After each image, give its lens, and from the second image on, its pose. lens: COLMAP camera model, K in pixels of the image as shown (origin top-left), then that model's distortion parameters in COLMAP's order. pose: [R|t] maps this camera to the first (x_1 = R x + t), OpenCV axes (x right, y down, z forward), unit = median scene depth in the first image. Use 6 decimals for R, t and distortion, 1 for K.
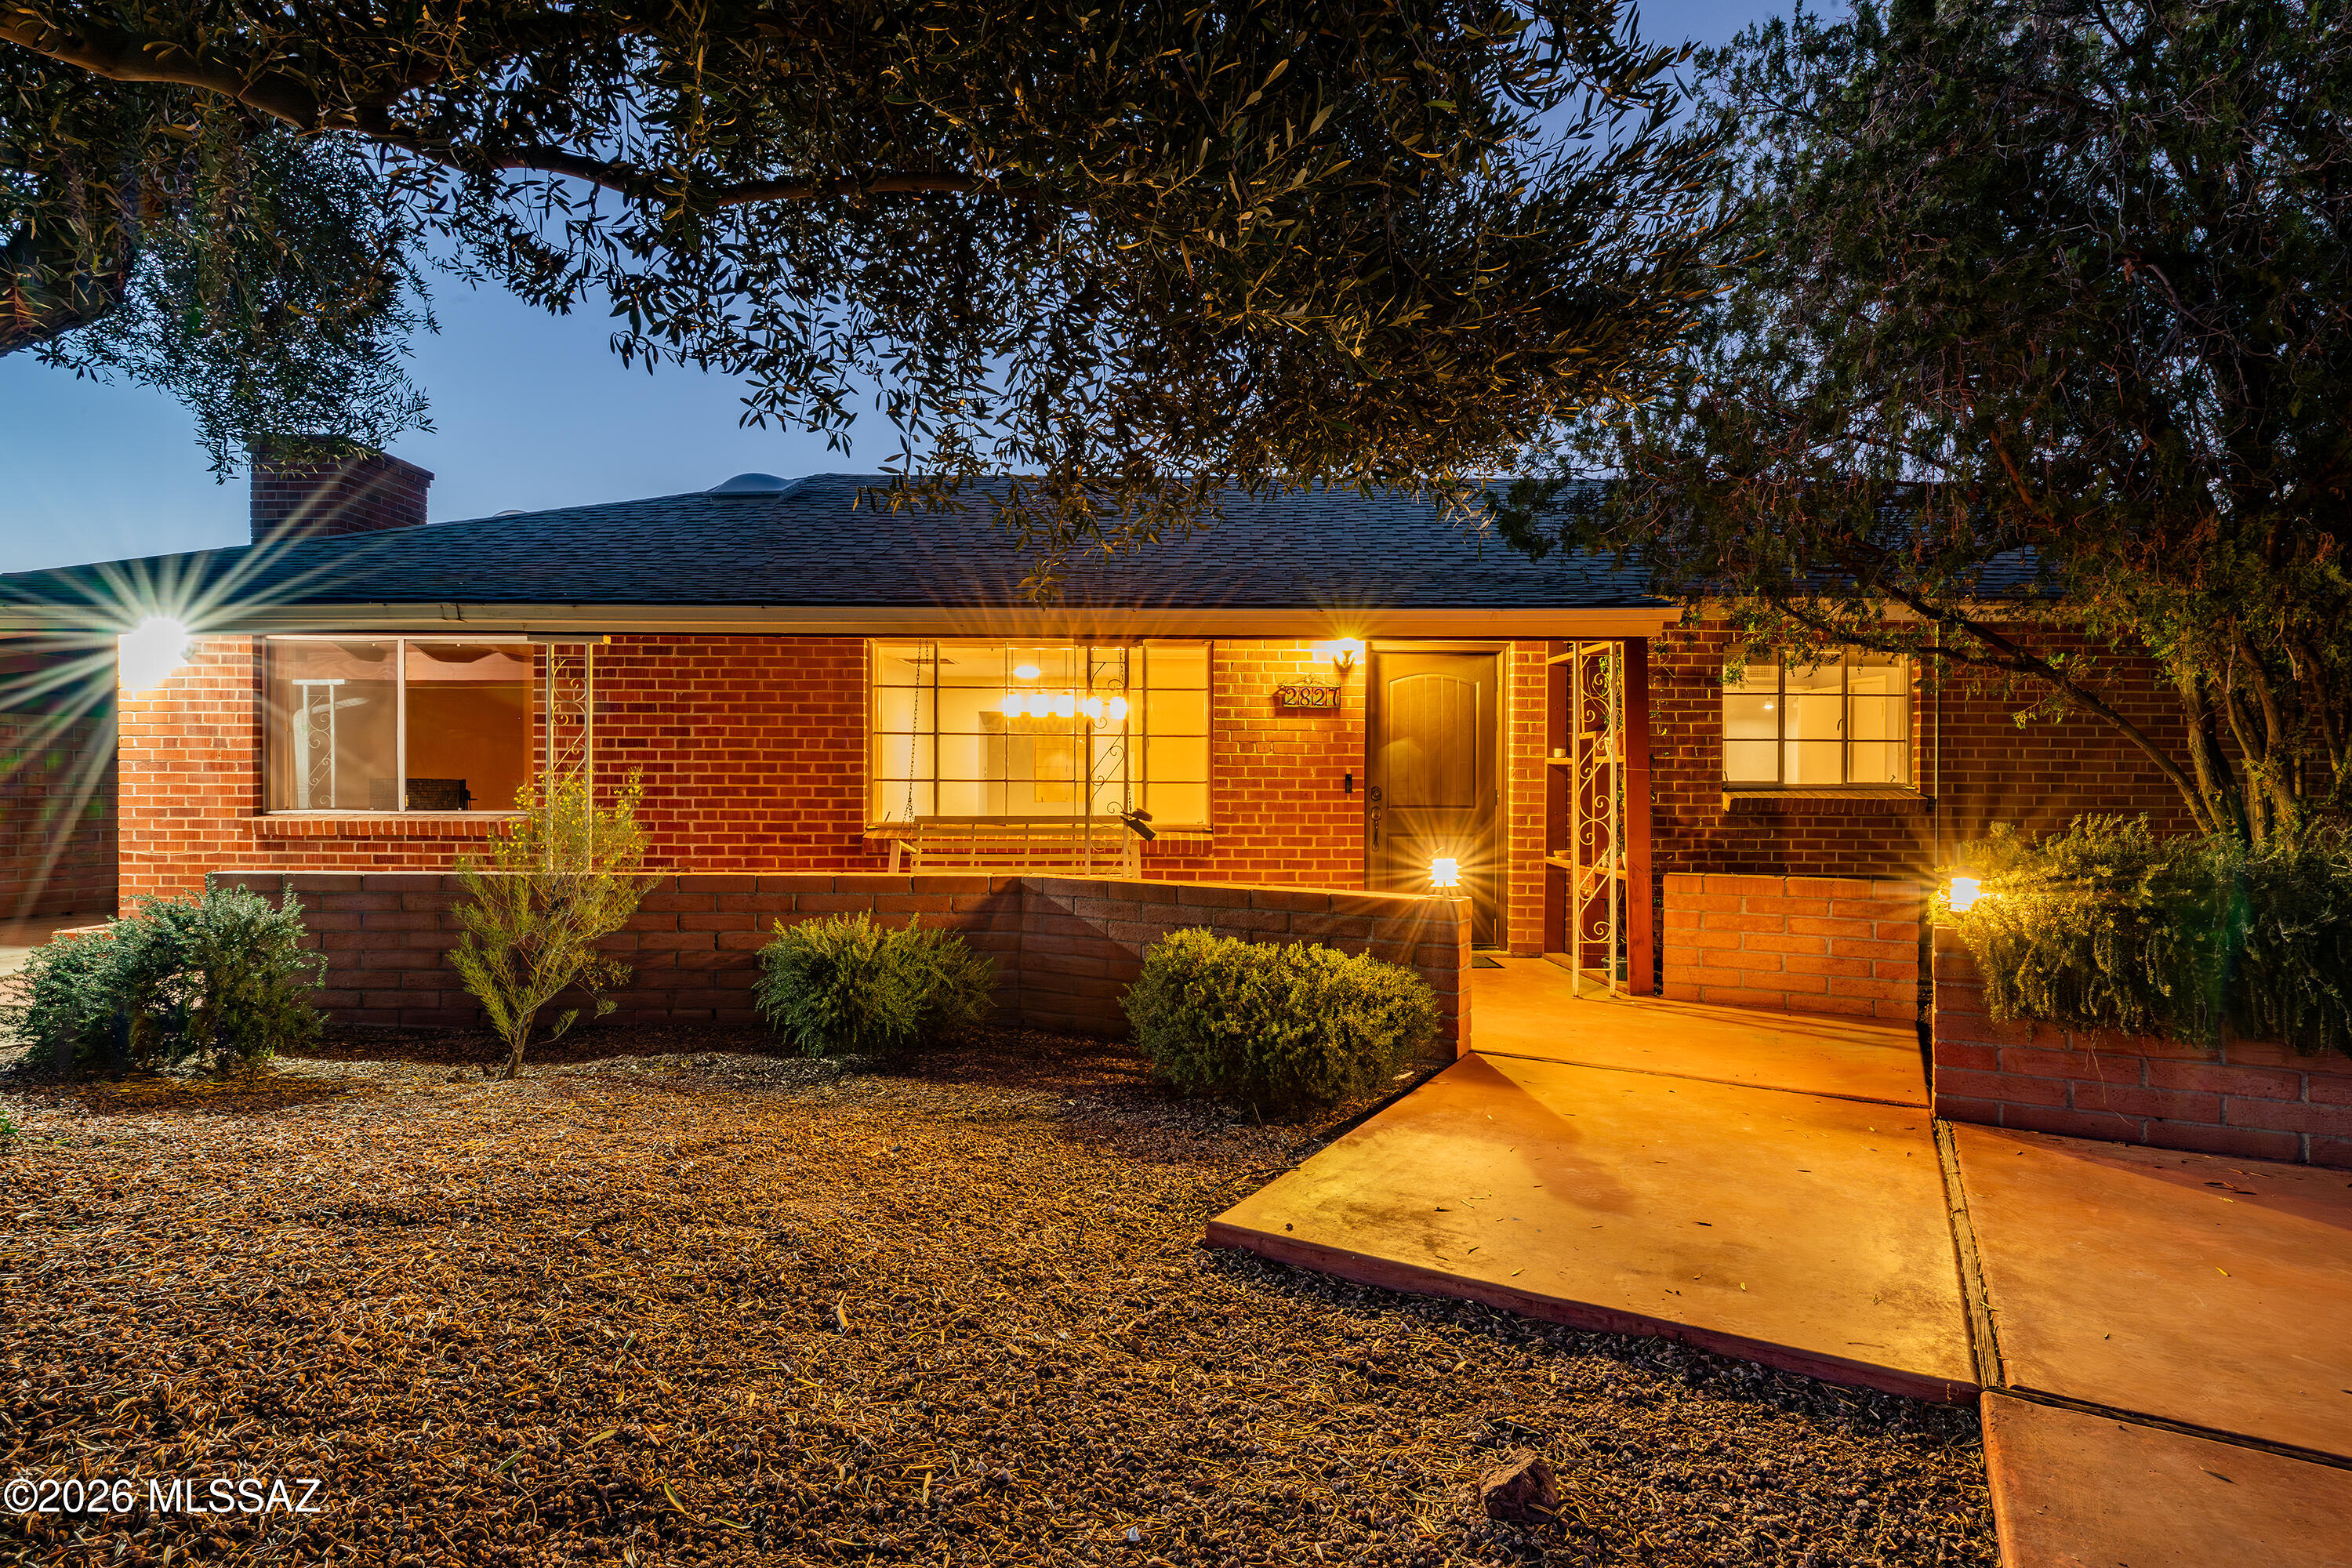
lens RADIAL K [[1216.8, 0, 1223.7], [0, 1216.8, 779.2], [0, 0, 1]] dist [0.000198, -0.000664]
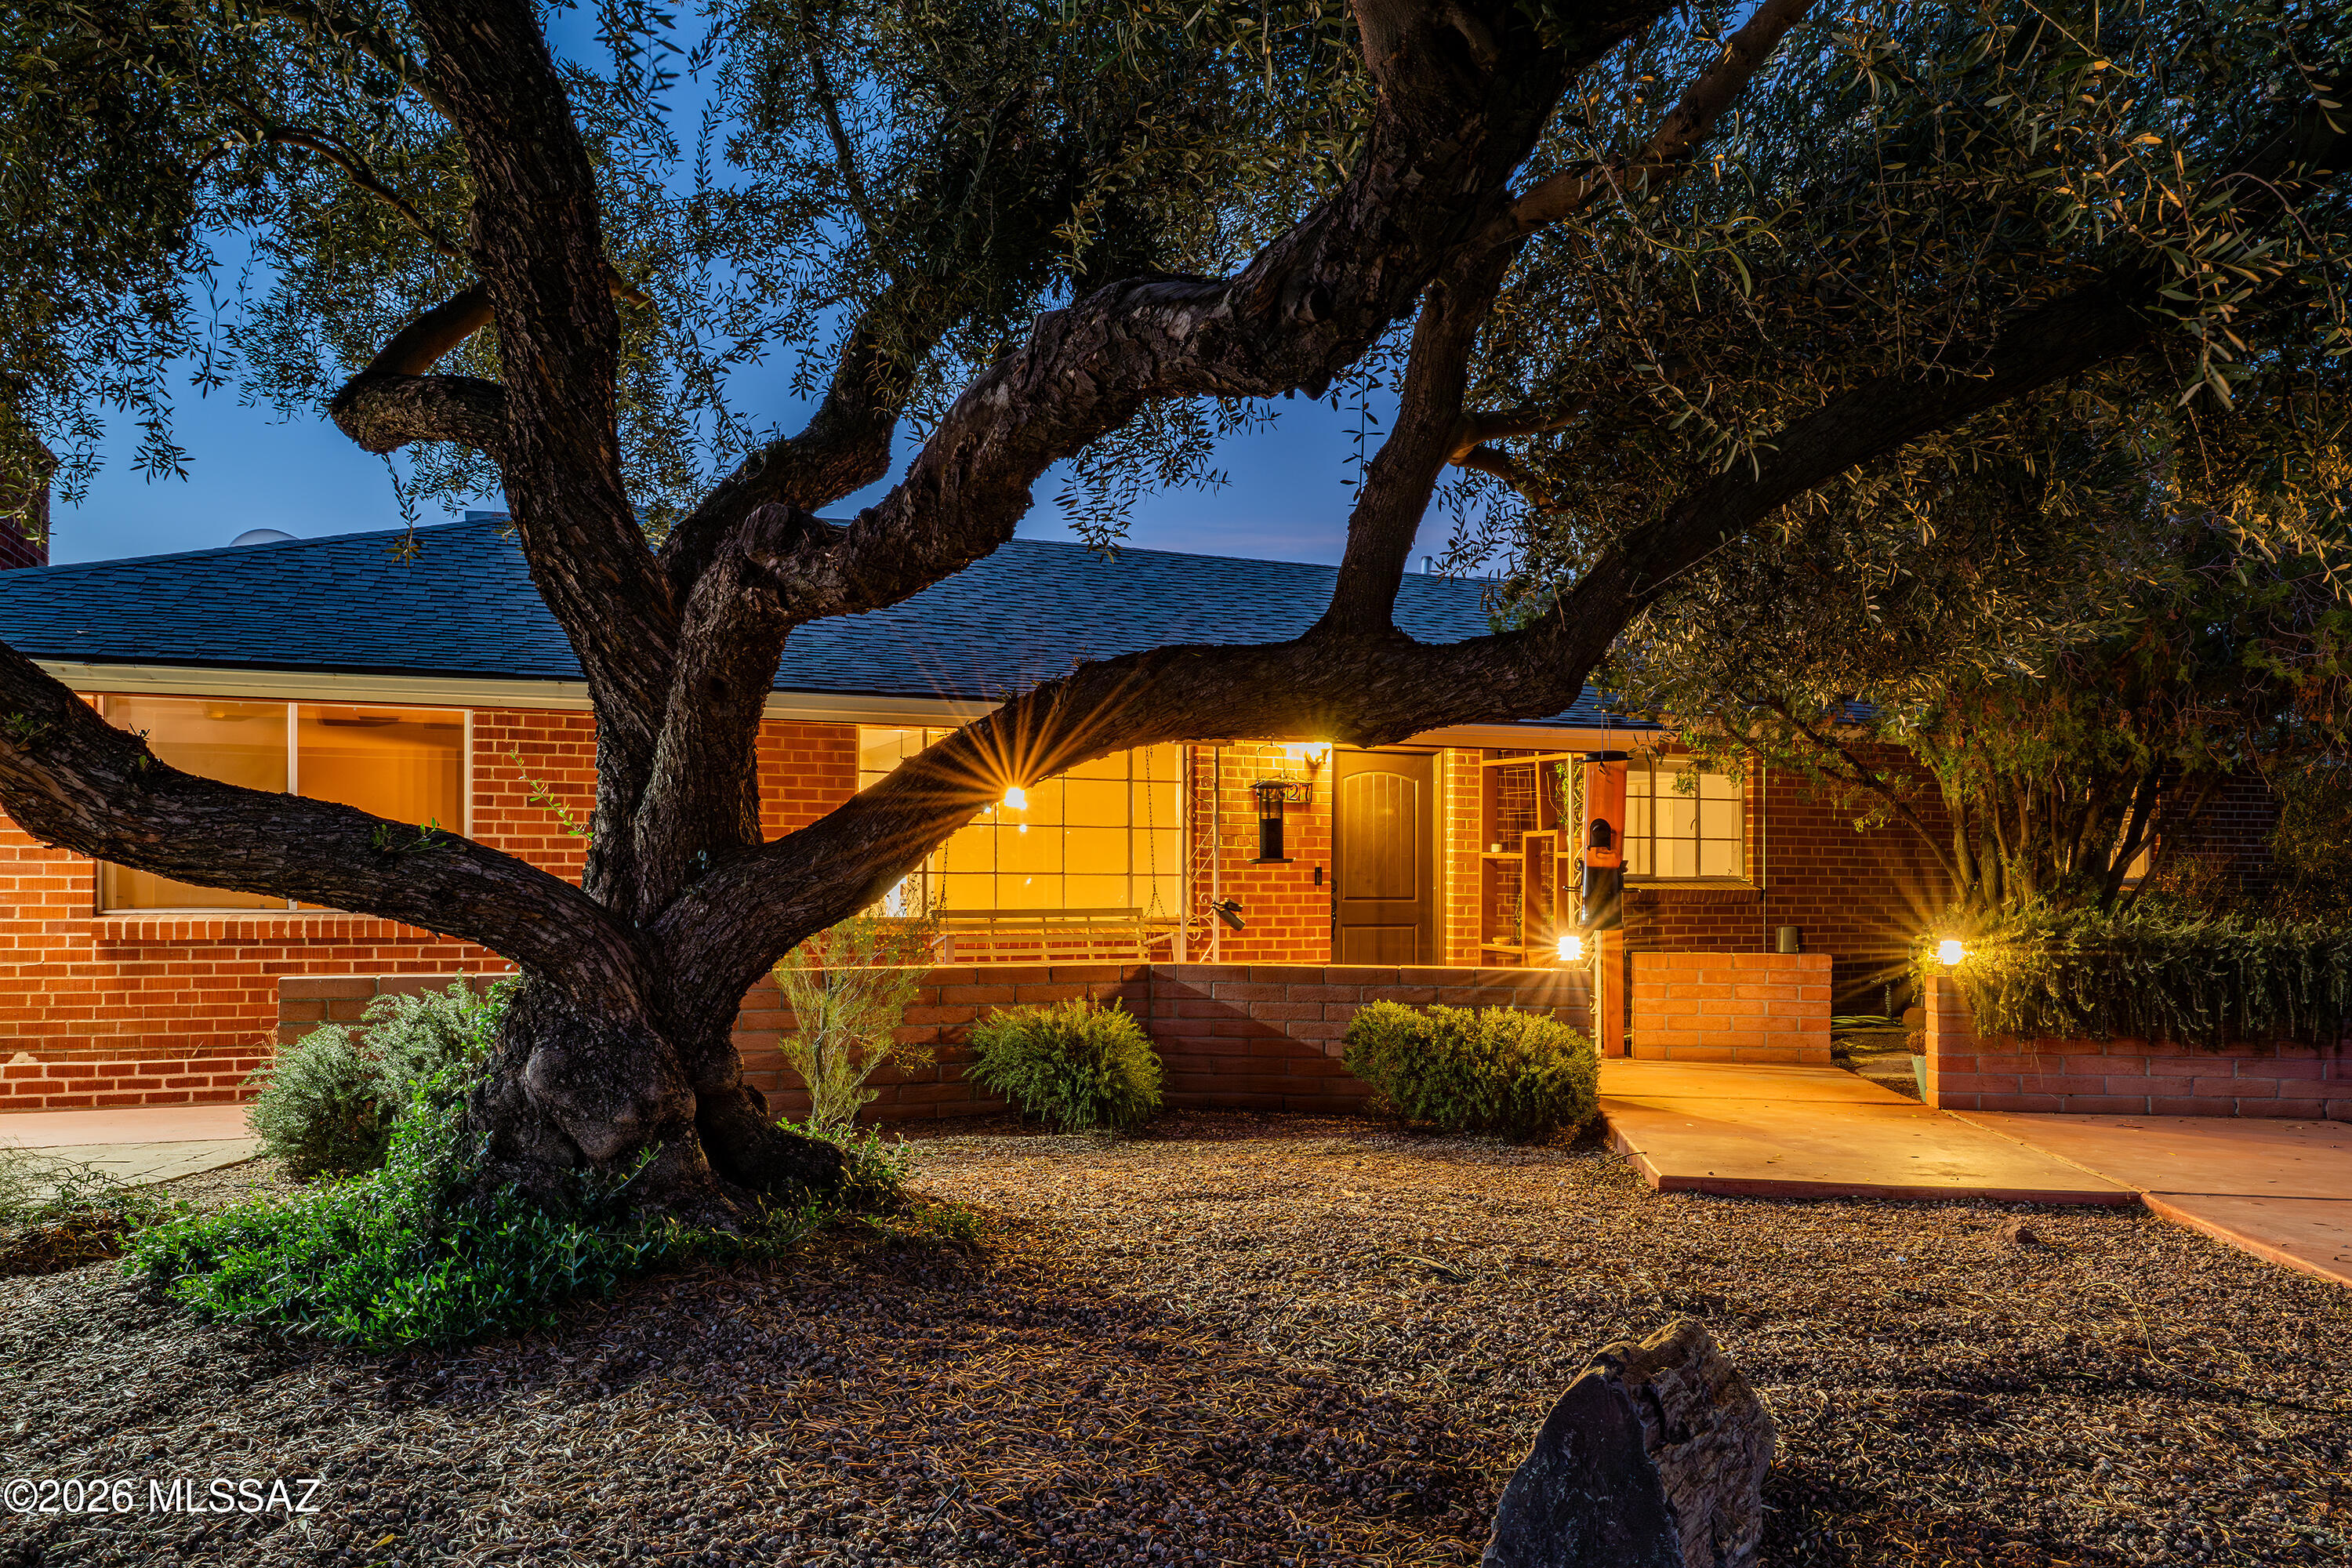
lens RADIAL K [[1607.3, 0, 1212.4], [0, 1607.3, 869.0], [0, 0, 1]] dist [0.003204, 0.001939]
pose [[0.926482, 0.002057, 0.376333, -0.508700], [-0.001553, 0.999997, -0.001643, -0.000108], [-0.376336, 0.000938, 0.926483, -0.241109]]
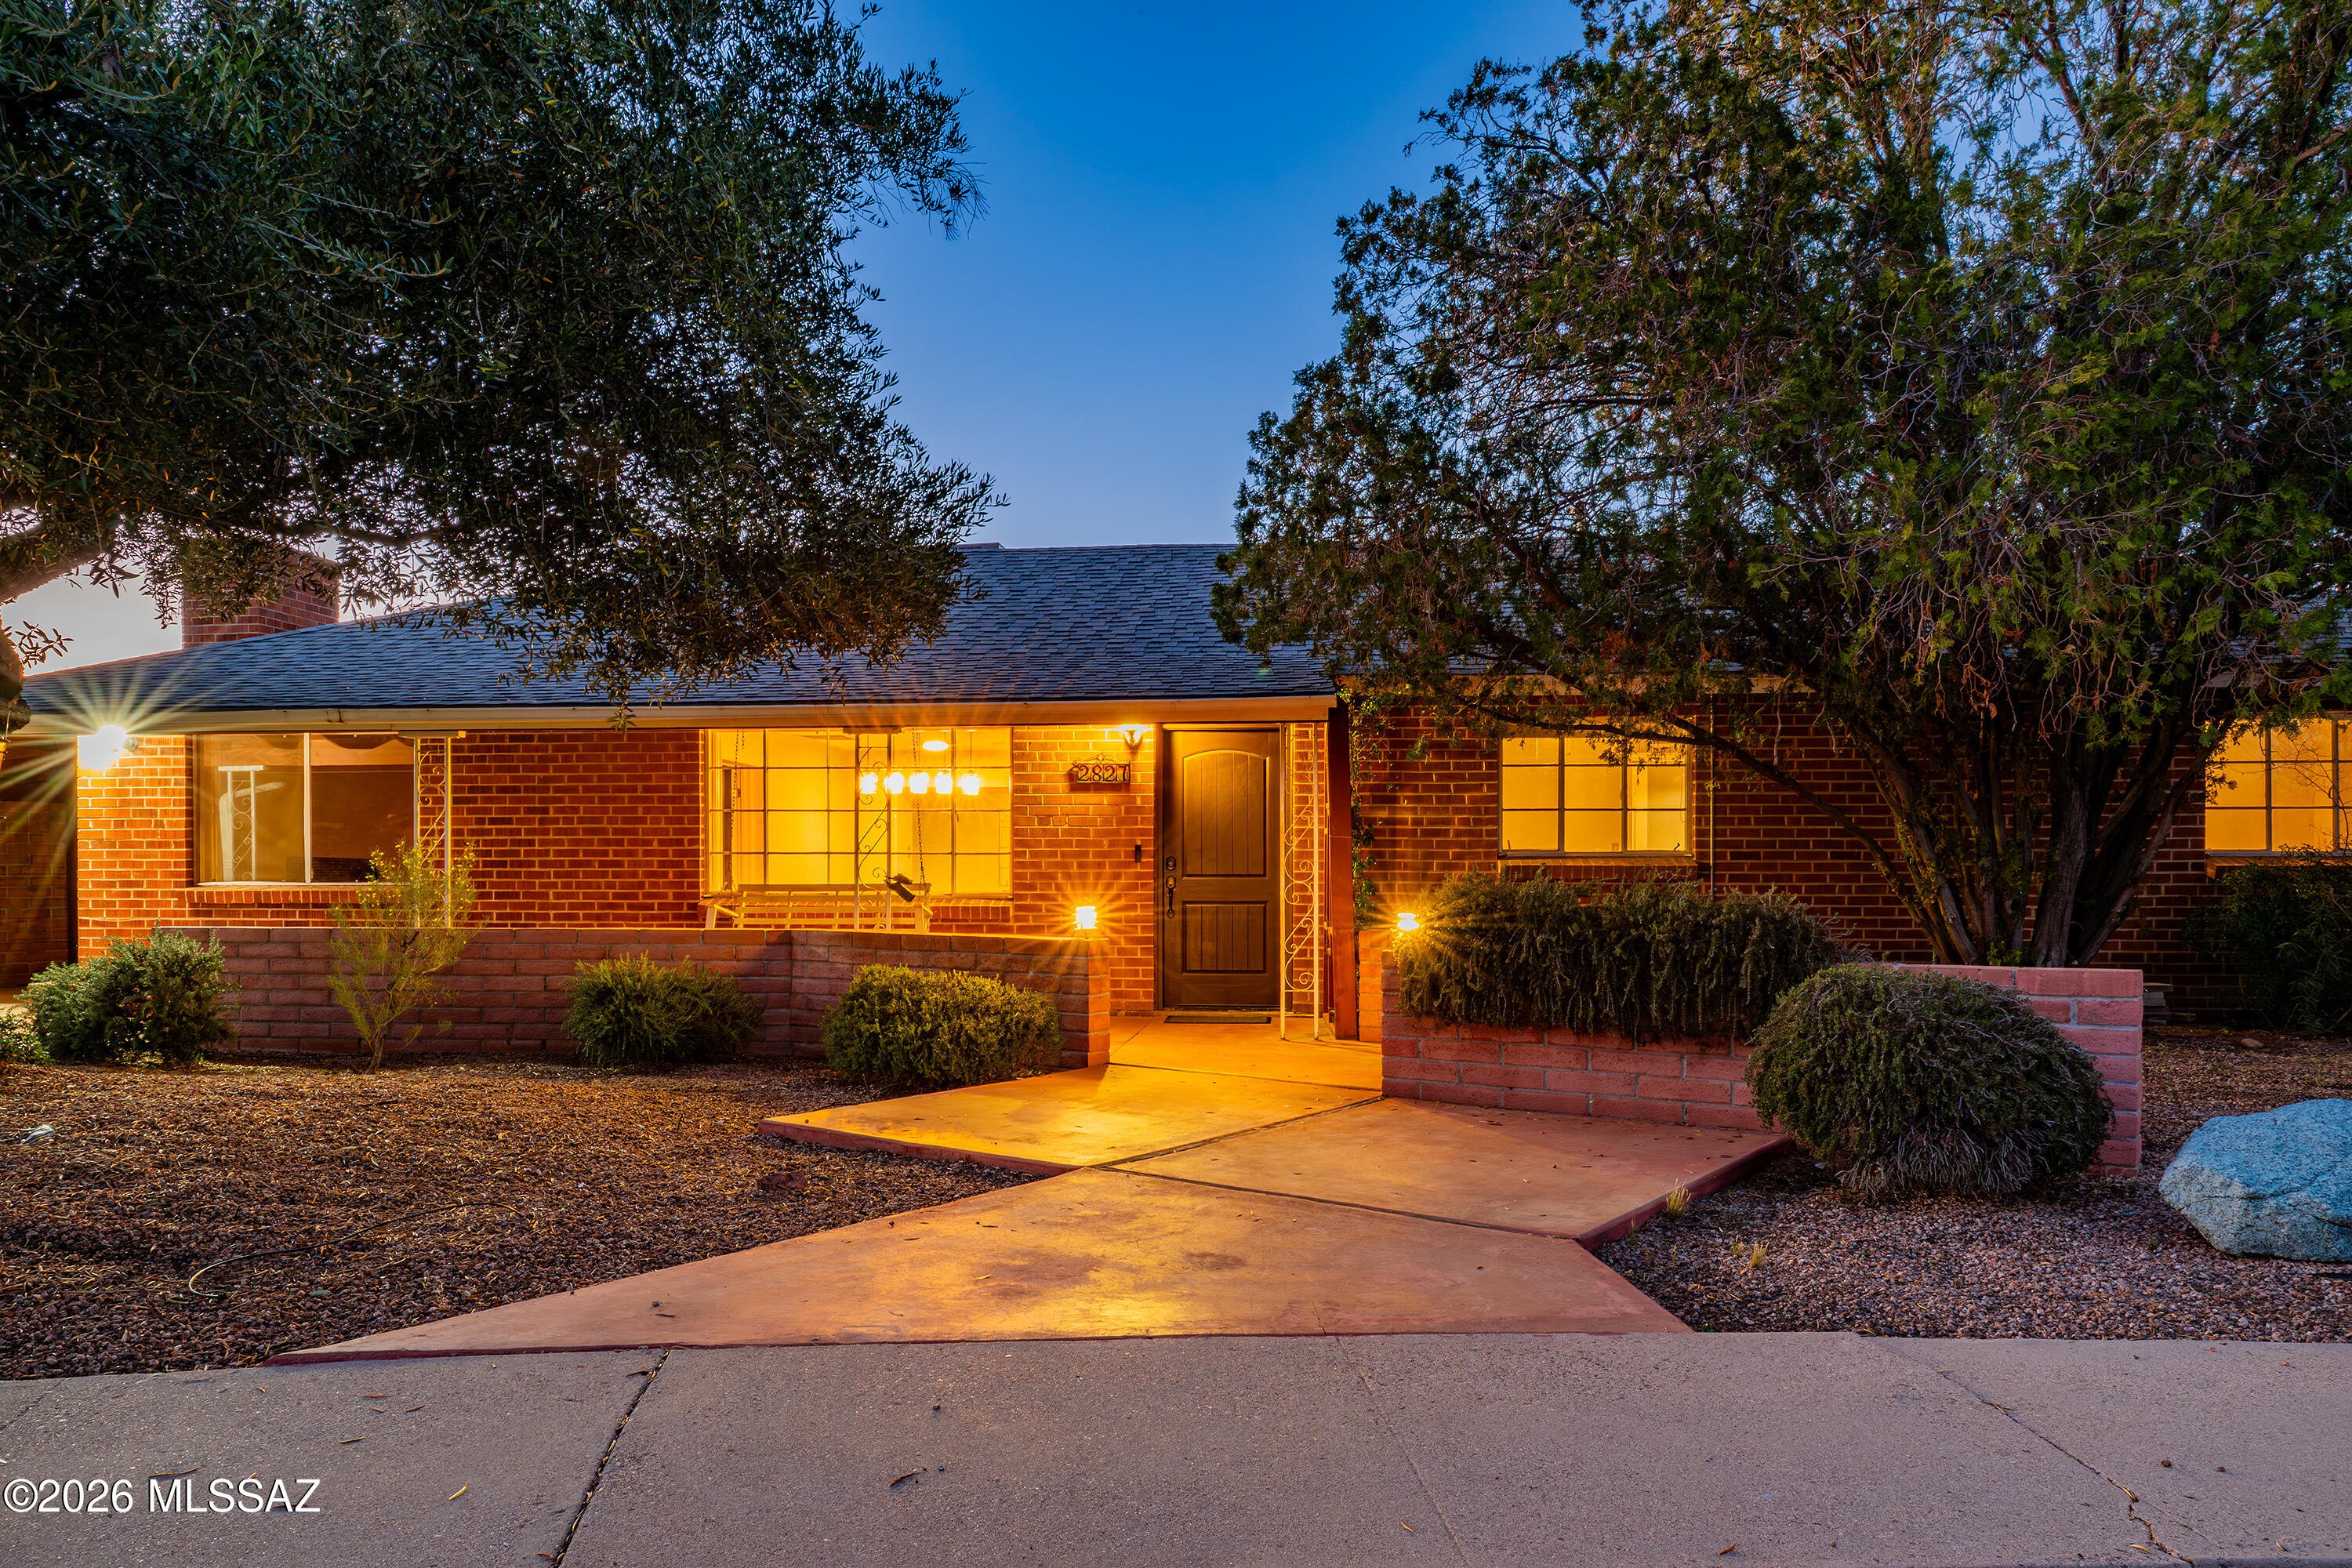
lens RADIAL K [[1607.3, 0, 1212.4], [0, 1607.3, 869.0], [0, 0, 1]] dist [0.003204, 0.001939]
pose [[0.994686, -0.004958, -0.102837, 0.320588], [0.004848, 0.999987, -0.001319, 0.019627], [0.102842, 0.000813, 0.994697, -0.409892]]
